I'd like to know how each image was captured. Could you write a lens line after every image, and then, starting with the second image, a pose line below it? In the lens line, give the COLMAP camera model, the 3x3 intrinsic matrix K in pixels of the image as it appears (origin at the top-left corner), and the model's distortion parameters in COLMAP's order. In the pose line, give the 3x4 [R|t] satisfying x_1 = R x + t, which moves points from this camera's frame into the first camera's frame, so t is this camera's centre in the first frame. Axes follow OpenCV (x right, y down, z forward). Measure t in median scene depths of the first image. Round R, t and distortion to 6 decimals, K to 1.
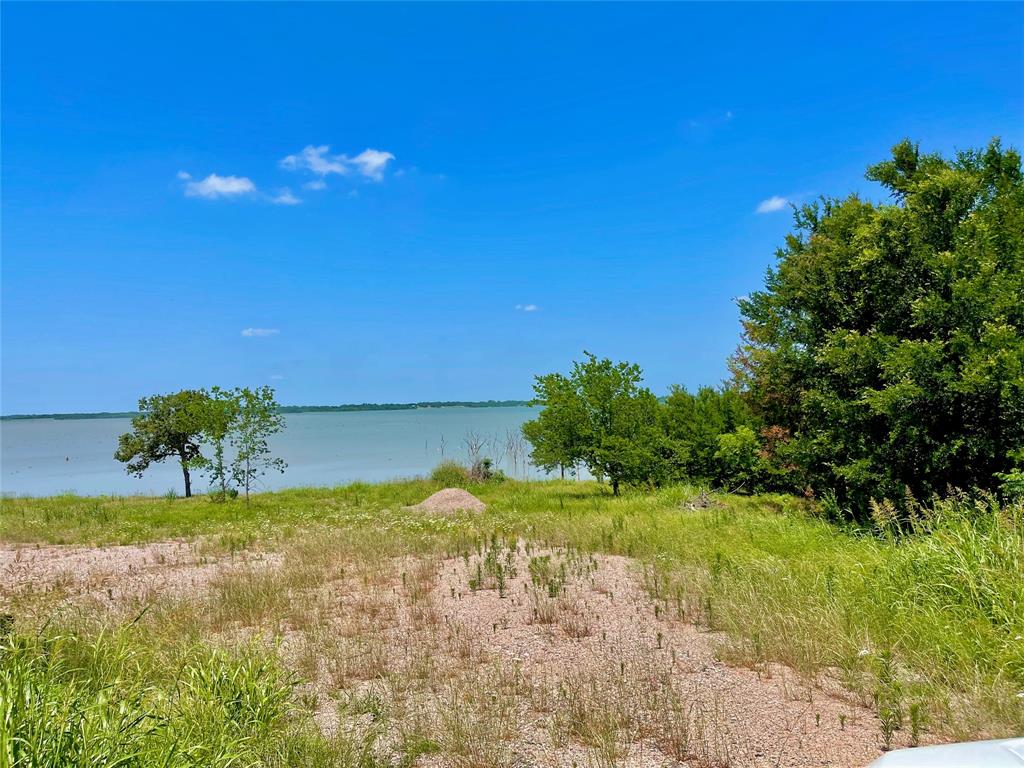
lens RADIAL K [[752.5, 0, 509.0], [0, 752.5, 382.0], [0, 0, 1]] dist [0.081321, -0.109165]
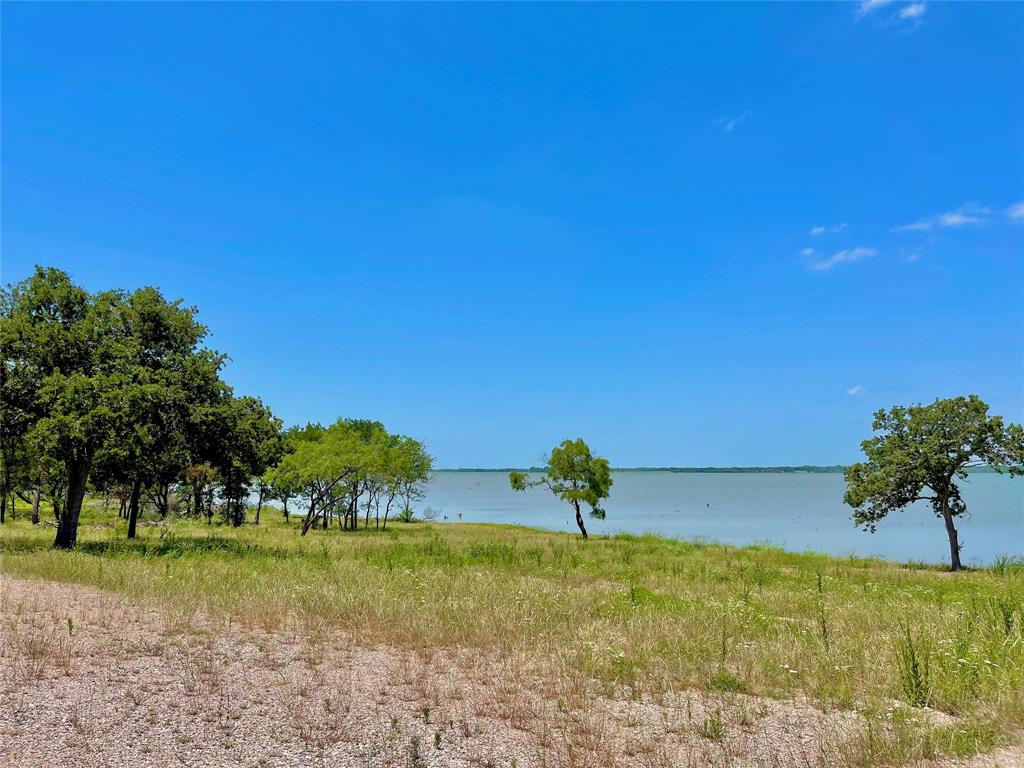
lens RADIAL K [[752.5, 0, 509.0], [0, 752.5, 382.0], [0, 0, 1]] dist [0.081321, -0.109165]
pose [[0.735908, -0.055432, -0.674809, -0.269028], [0.004024, 0.996983, -0.077510, 0.046575], [0.677070, 0.054325, 0.733911, 0.294400]]
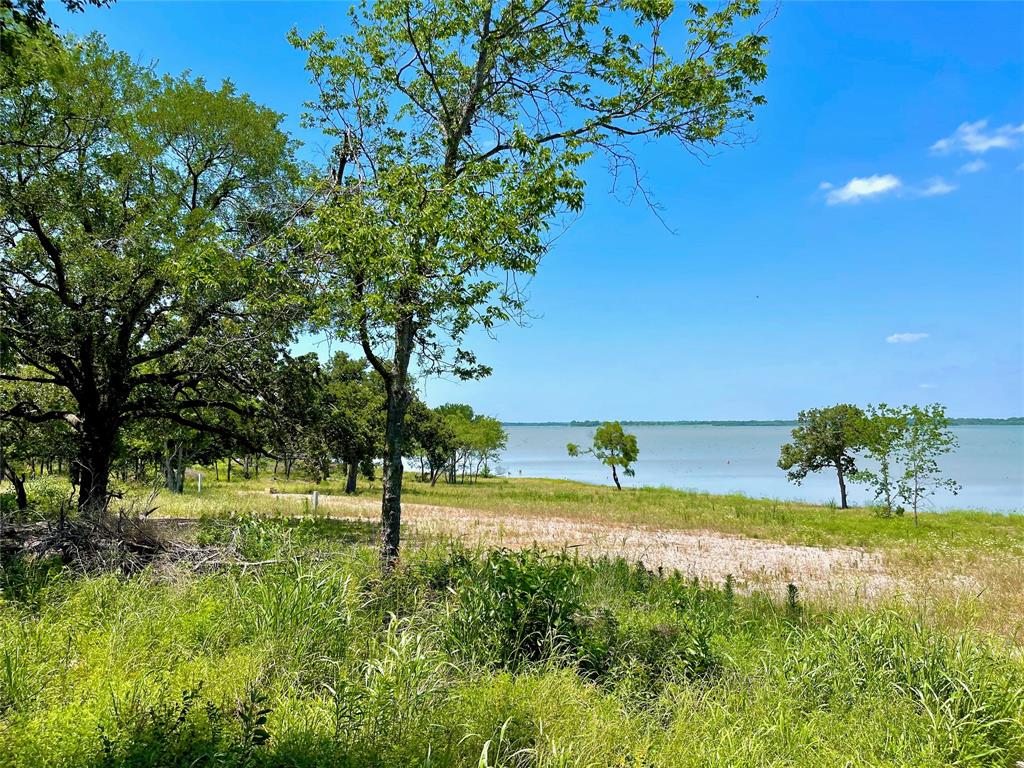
lens RADIAL K [[756.9, 0, 510.2], [0, 756.9, 408.2], [0, 0, 1]] dist [0.058535, -0.113187]
pose [[0.699650, 0.007761, -0.714444, -0.003333], [0.007827, 0.999798, 0.018526, -0.006080], [0.714443, -0.018554, 0.699448, -0.039447]]
